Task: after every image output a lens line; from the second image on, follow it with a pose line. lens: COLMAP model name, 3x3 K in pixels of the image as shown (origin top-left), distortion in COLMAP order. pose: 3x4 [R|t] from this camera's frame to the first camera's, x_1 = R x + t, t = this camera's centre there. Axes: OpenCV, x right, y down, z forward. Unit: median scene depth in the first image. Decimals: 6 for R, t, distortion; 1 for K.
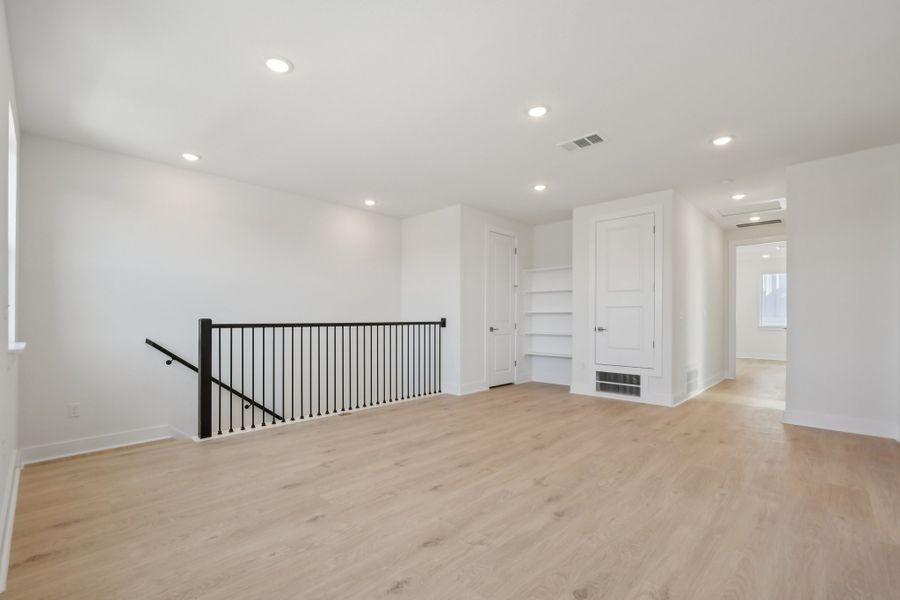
lens RADIAL K [[395.6, 0, 446.0], [0, 395.6, 318.4], [0, 0, 1]] dist [0.000517, -0.001524]
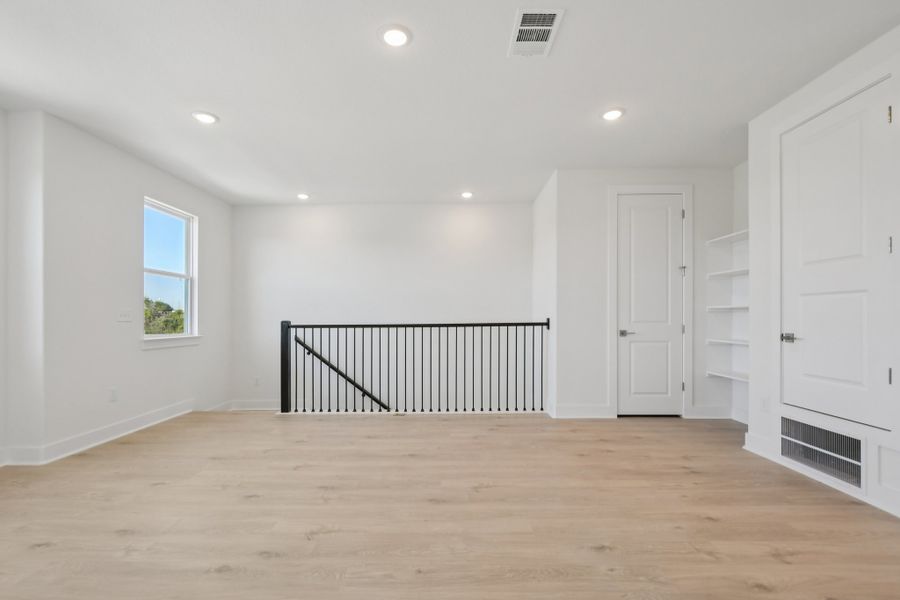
lens RADIAL K [[407.9, 0, 450.5], [0, 407.9, 316.5], [0, 0, 1]] dist [-0.002194, -0.001057]
pose [[0.685100, -0.009345, -0.728389, 0.720068], [0.008183, 0.999953, -0.005133, -0.001866], [0.728403, -0.002444, 0.685145, 0.465802]]
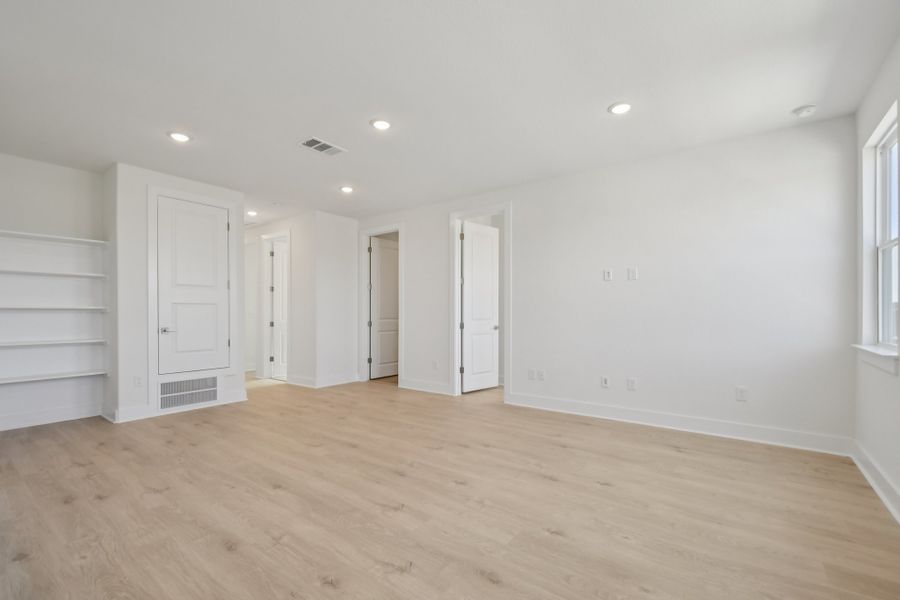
lens RADIAL K [[395.6, 0, 446.0], [0, 395.6, 318.4], [0, 0, 1]] dist [0.000517, -0.001524]
pose [[-0.117914, -0.011753, 0.992954, -0.717546], [0.002223, 0.999924, 0.012100, -0.007676], [-0.993021, 0.003634, -0.117879, 0.802131]]
